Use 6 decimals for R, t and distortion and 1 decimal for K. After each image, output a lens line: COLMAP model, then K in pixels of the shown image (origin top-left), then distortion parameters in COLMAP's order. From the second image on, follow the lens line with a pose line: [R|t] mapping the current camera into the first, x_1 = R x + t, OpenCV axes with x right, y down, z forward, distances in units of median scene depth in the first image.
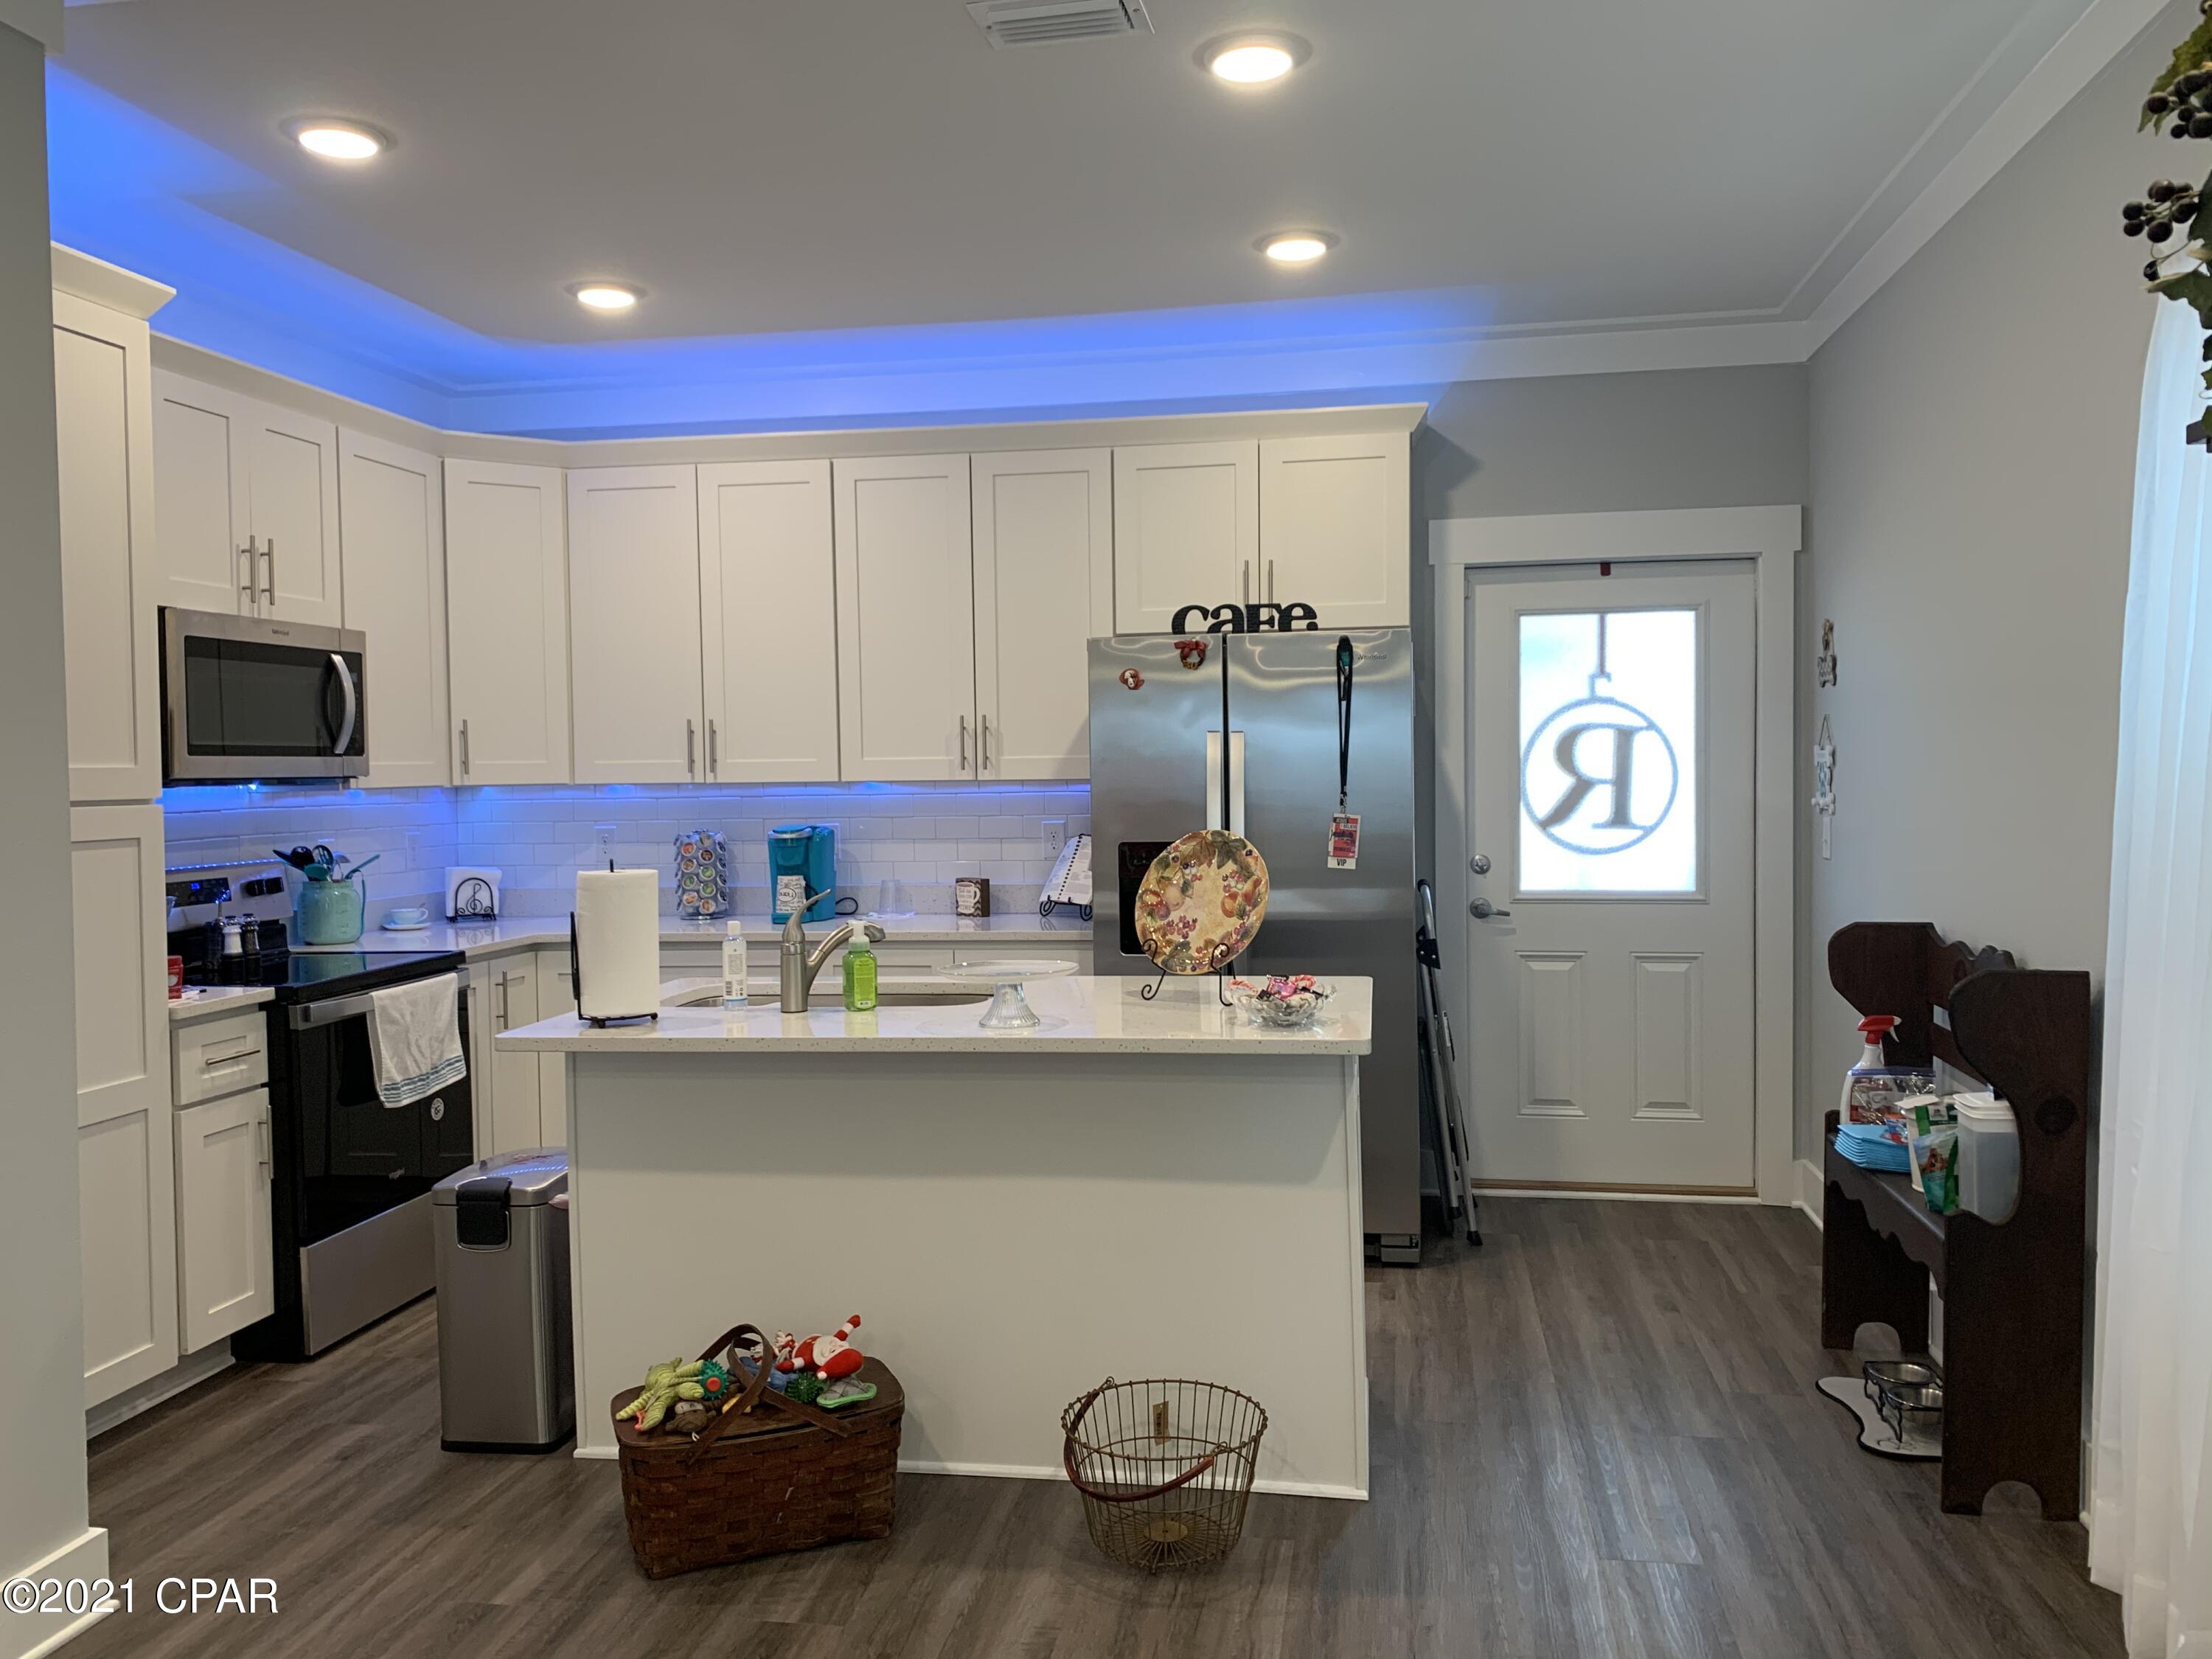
lens RADIAL K [[1677.2, 0, 1093.7], [0, 1677.2, 819.5], [0, 0, 1]] dist [0.039665, -0.060480]
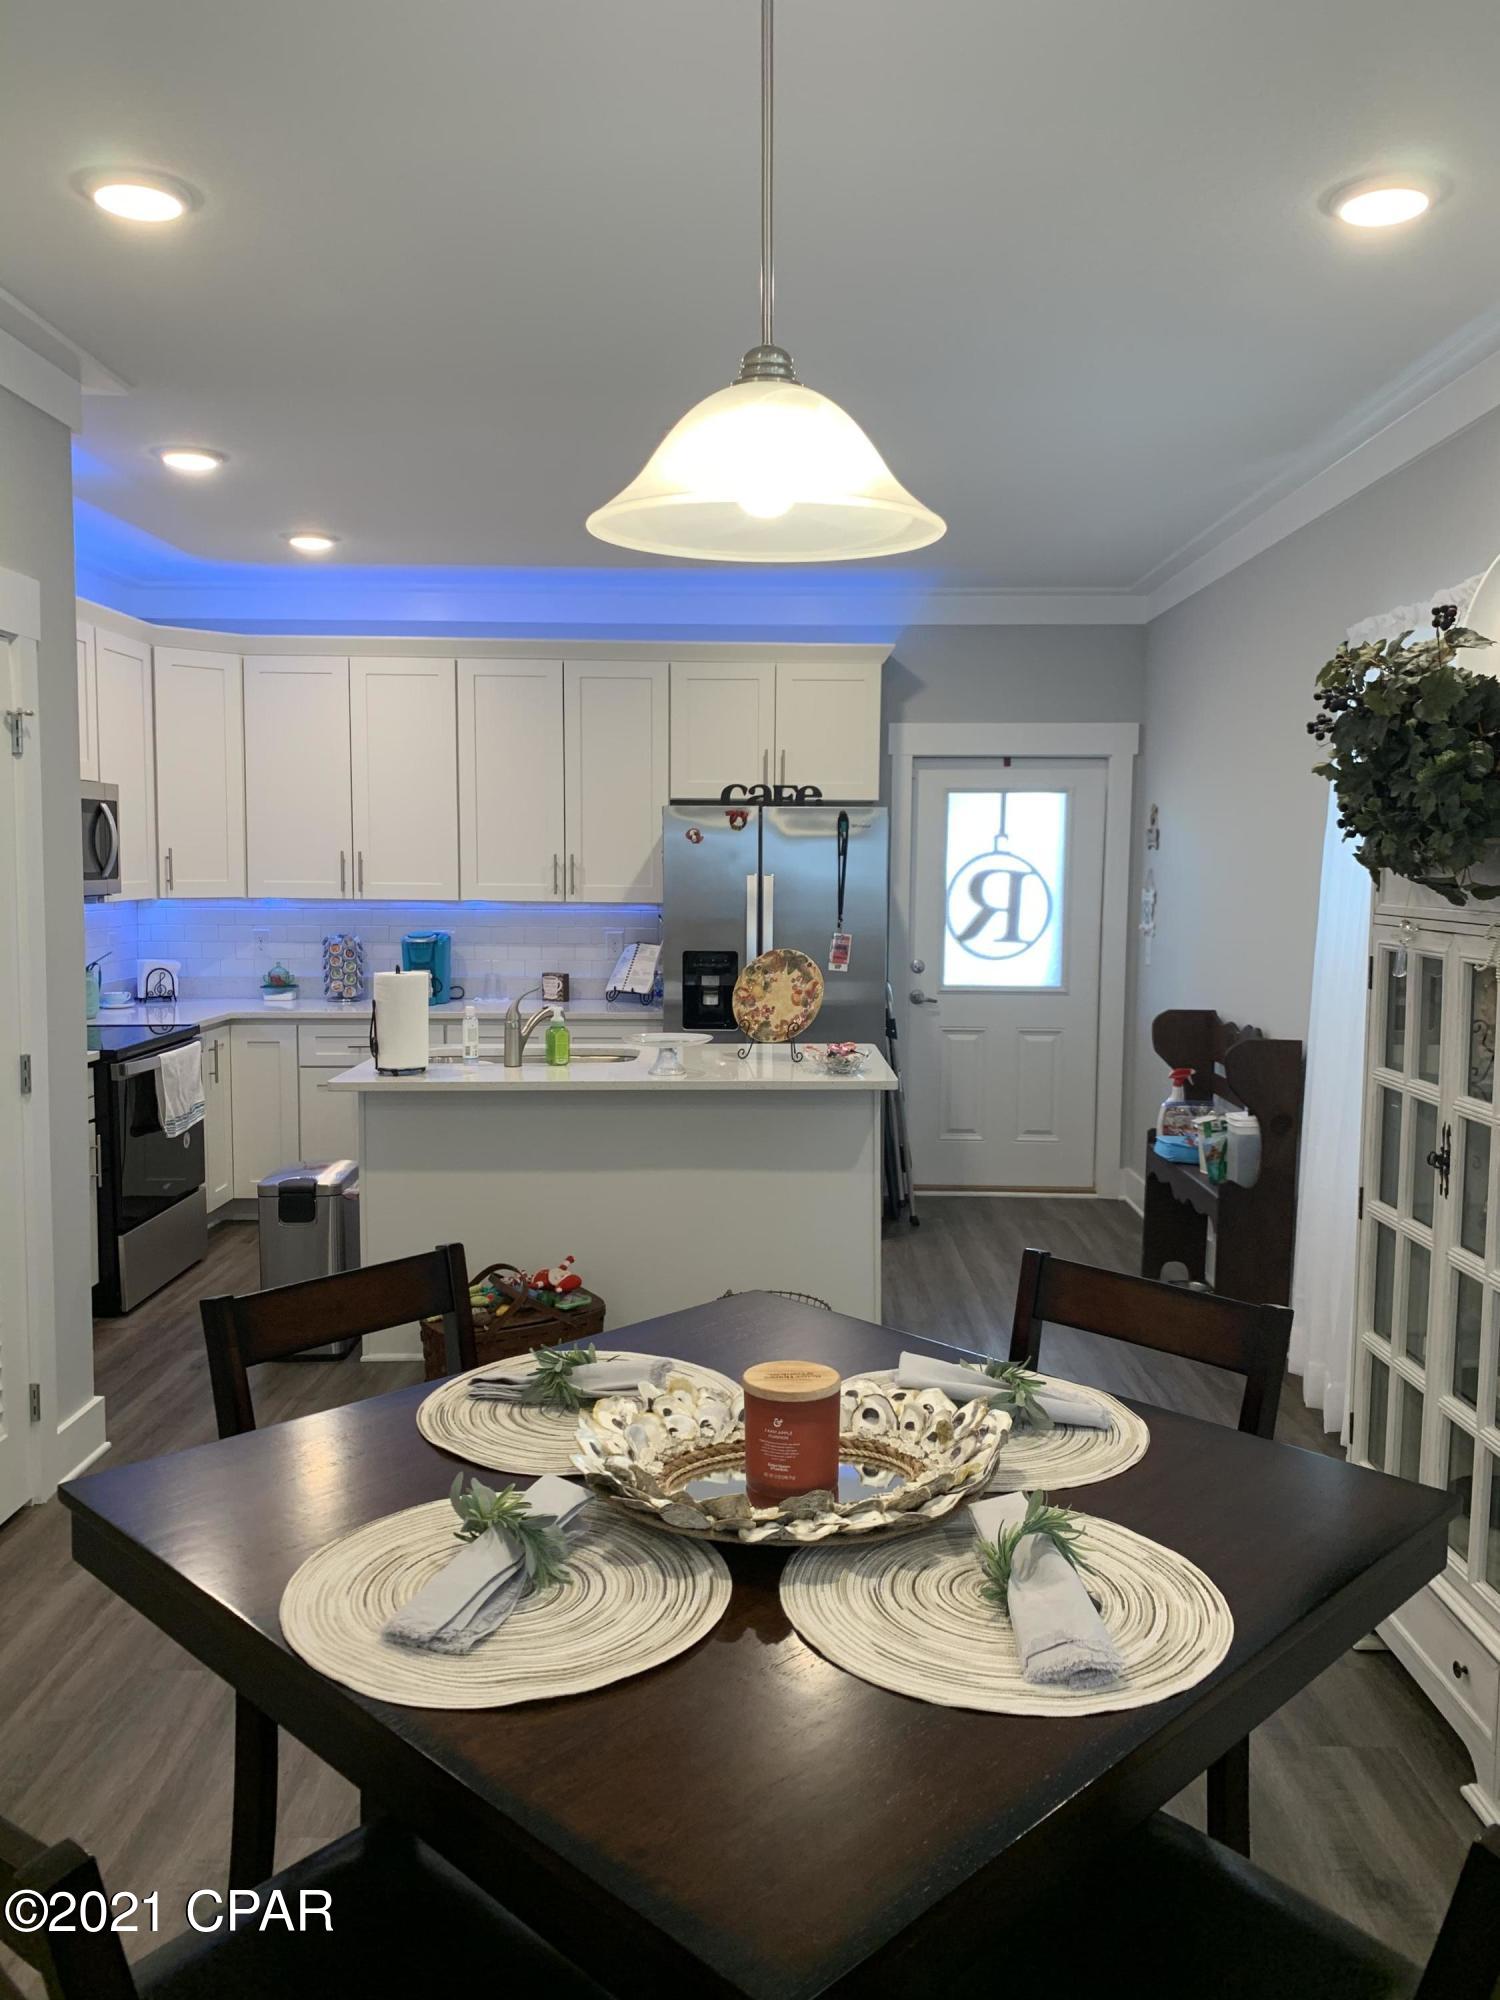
lens RADIAL K [[1516.4, 0, 742.4], [0, 1516.4, 982.4], [0, 0, 1]] dist [0.039665, -0.060480]
pose [[0.986597, 0.008083, 0.162978, -0.144357], [-0.016100, 0.998721, 0.047927, -0.021833], [-0.162383, -0.049908, 0.985465, -0.277385]]
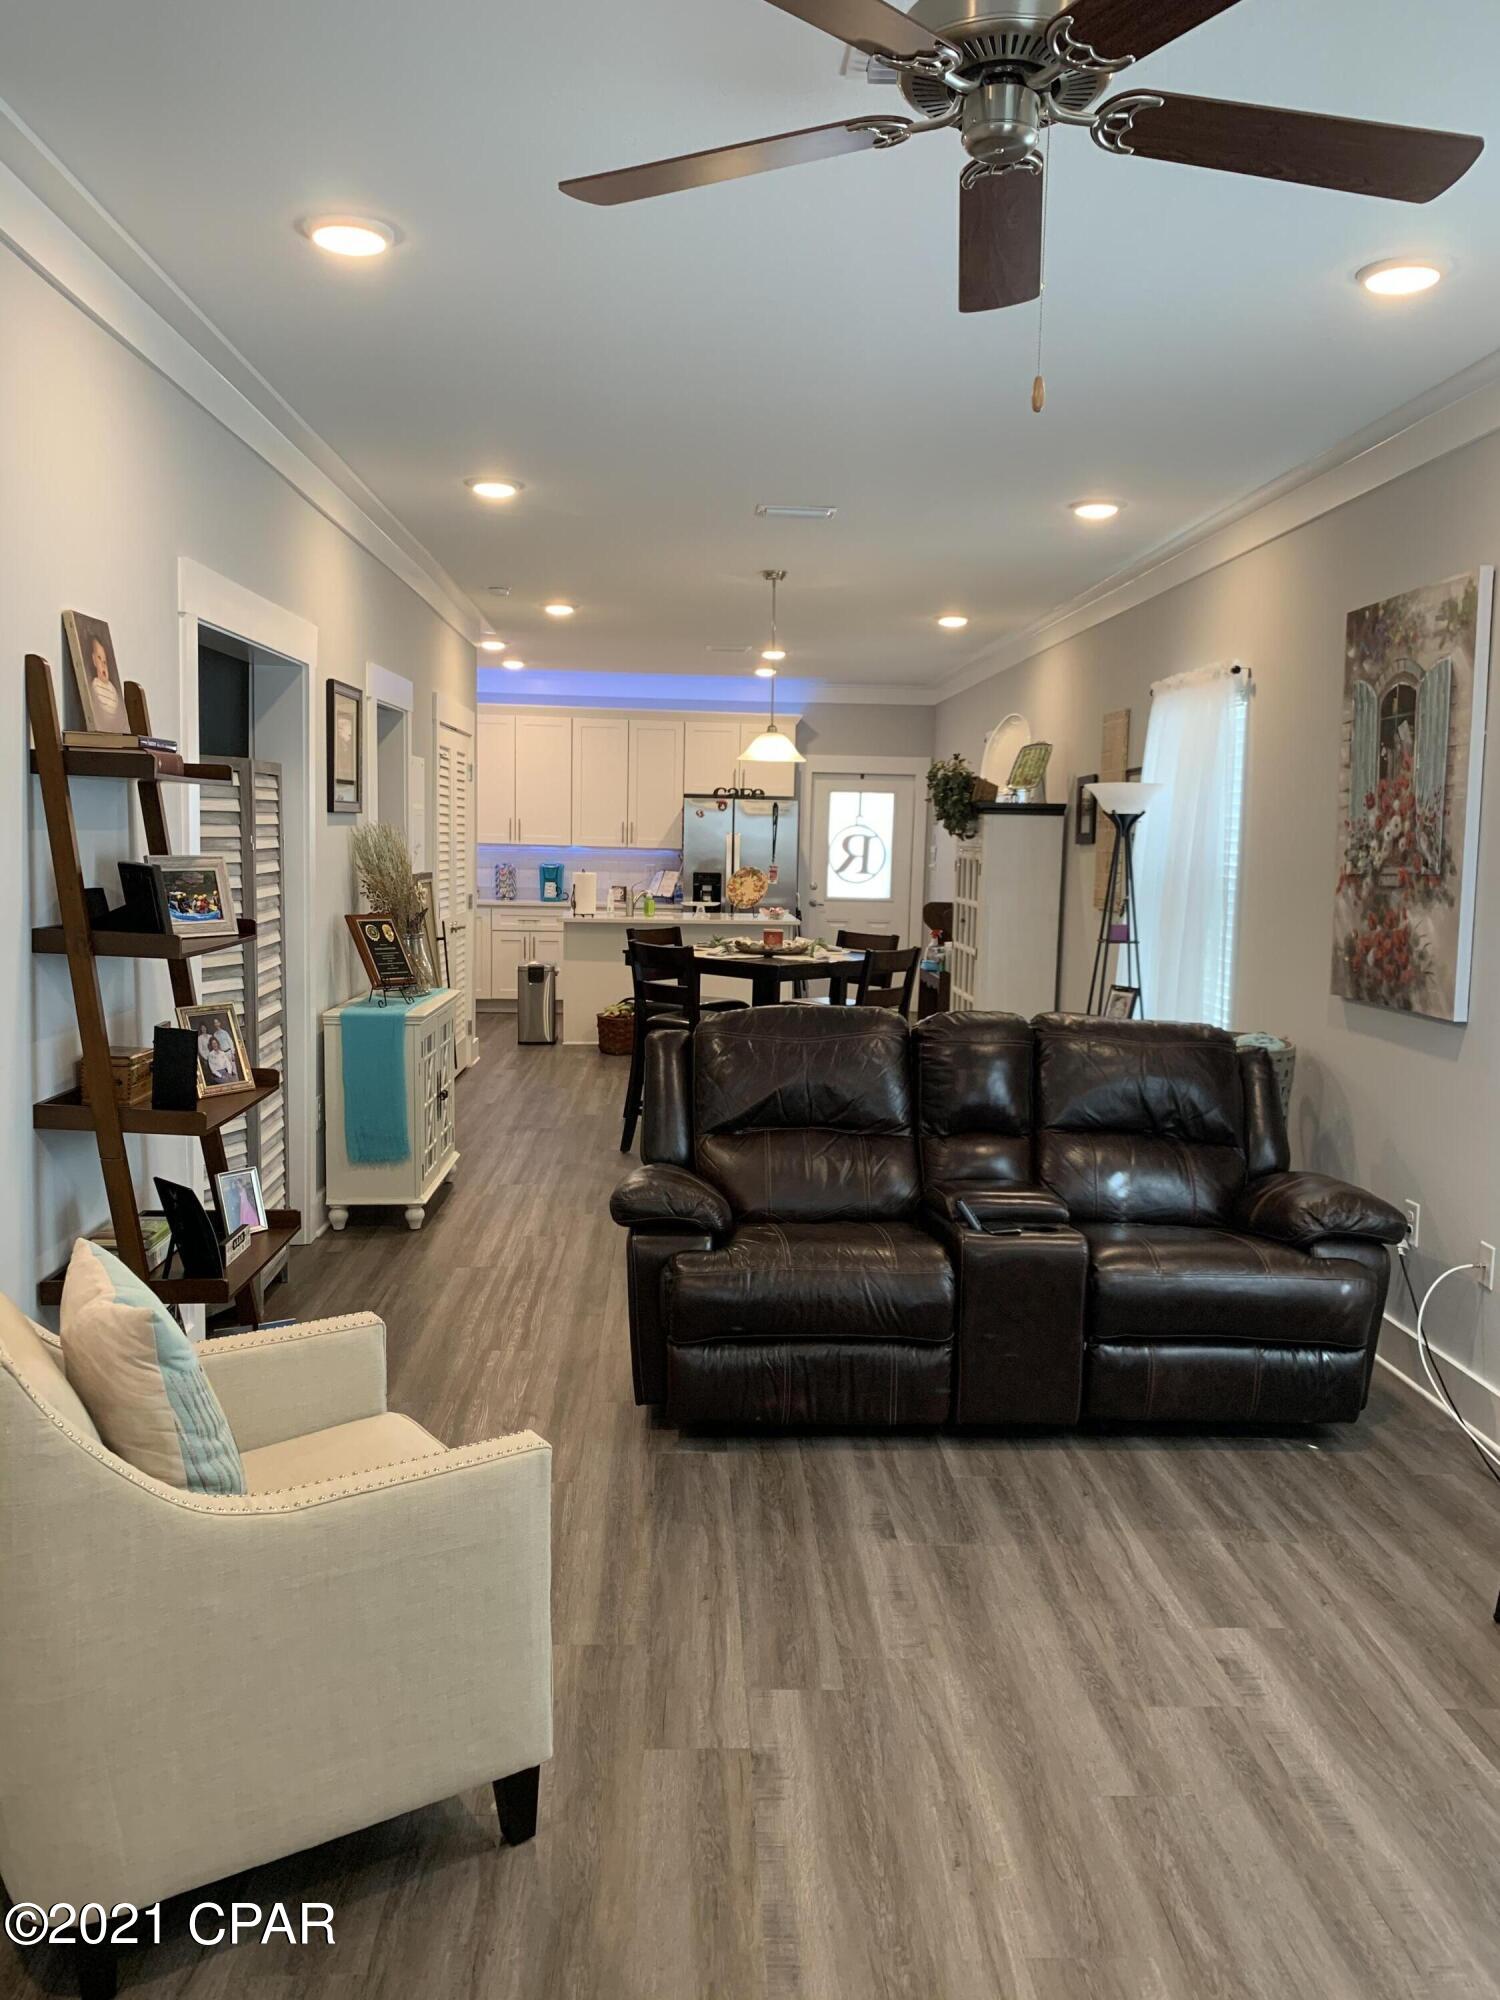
lens RADIAL K [[1516.4, 0, 752.1], [0, 1516.4, 993.6], [0, 0, 1]] dist [0.039665, -0.060480]
pose [[0.974116, 0.013865, 0.225624, -0.459092], [-0.030644, 0.997003, 0.071039, 0.033303], [-0.223963, -0.076114, 0.971621, -1.503184]]
